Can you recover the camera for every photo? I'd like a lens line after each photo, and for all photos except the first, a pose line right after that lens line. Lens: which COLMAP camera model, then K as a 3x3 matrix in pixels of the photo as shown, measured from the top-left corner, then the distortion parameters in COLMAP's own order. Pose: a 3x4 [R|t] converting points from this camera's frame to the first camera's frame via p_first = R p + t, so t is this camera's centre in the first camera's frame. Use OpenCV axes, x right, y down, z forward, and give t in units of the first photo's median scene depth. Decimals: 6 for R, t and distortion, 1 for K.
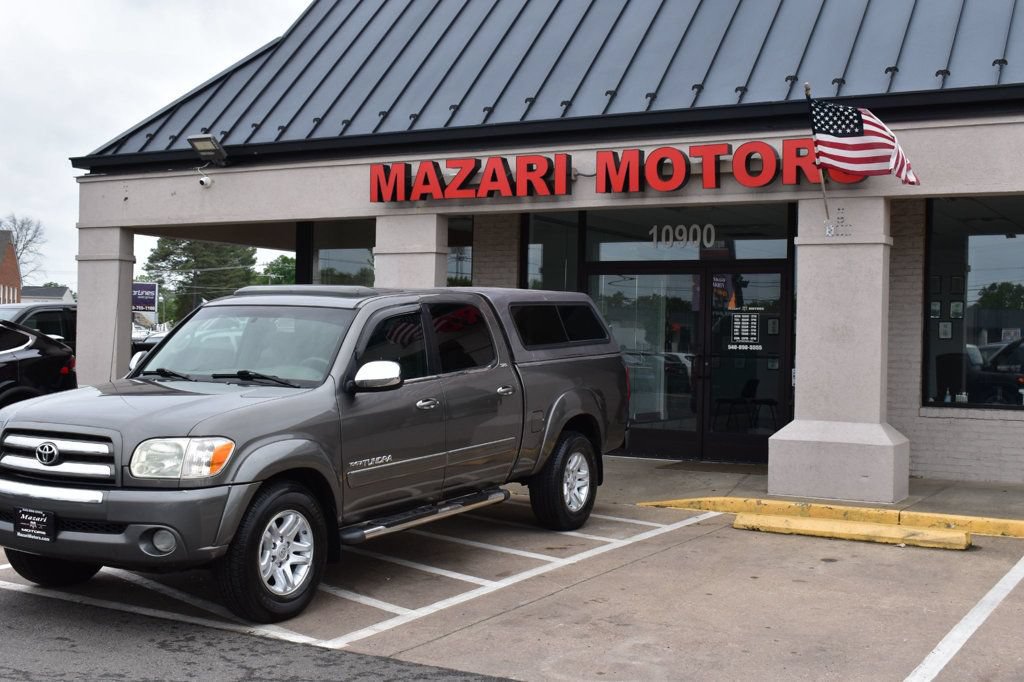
lens RADIAL K [[1302.0, 0, 510.1], [0, 1302.0, 335.2], [0, 0, 1]] dist [-0.048490, 0.000000]
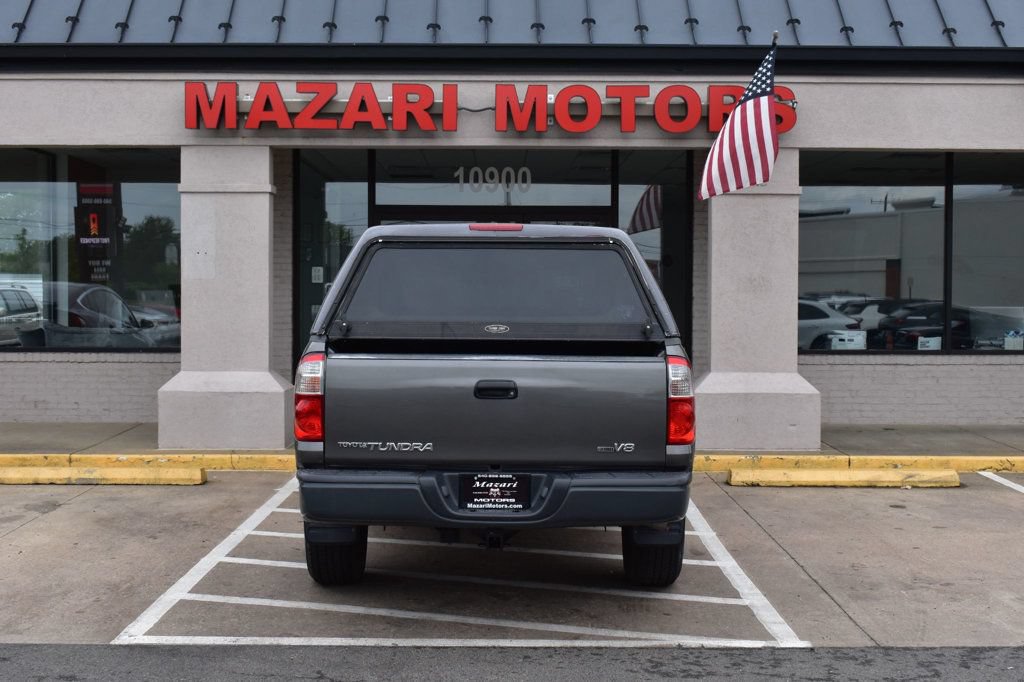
lens RADIAL K [[1326.5, 0, 507.5], [0, 1326.5, 344.0], [0, 0, 1]] dist [-0.059682, 0.000000]
pose [[0.860829, -0.031720, 0.507905, -0.415603], [0.010600, 0.998957, 0.044422, -0.002461], [-0.508784, -0.032856, 0.860267, 0.212417]]
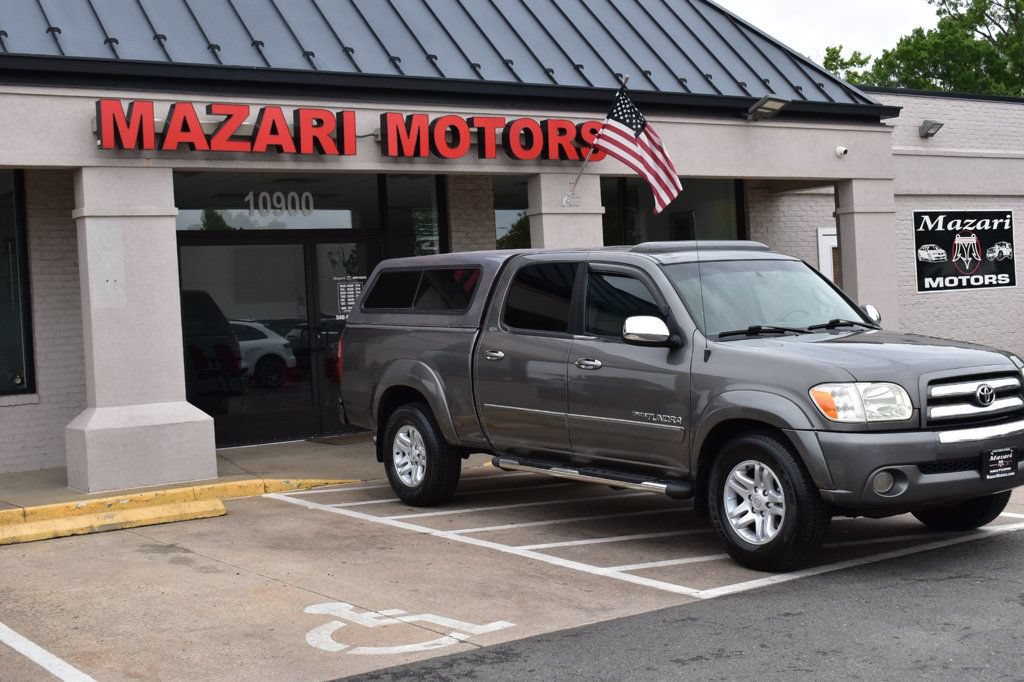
lens RADIAL K [[1444.6, 0, 513.3], [0, 1444.6, 334.9], [0, 0, 1]] dist [-0.060795, 0.000000]
pose [[0.409353, -0.055477, 0.910688, -0.910143], [0.055690, 0.997808, 0.035752, -0.011324], [-0.910675, 0.036081, 0.411545, 0.508252]]
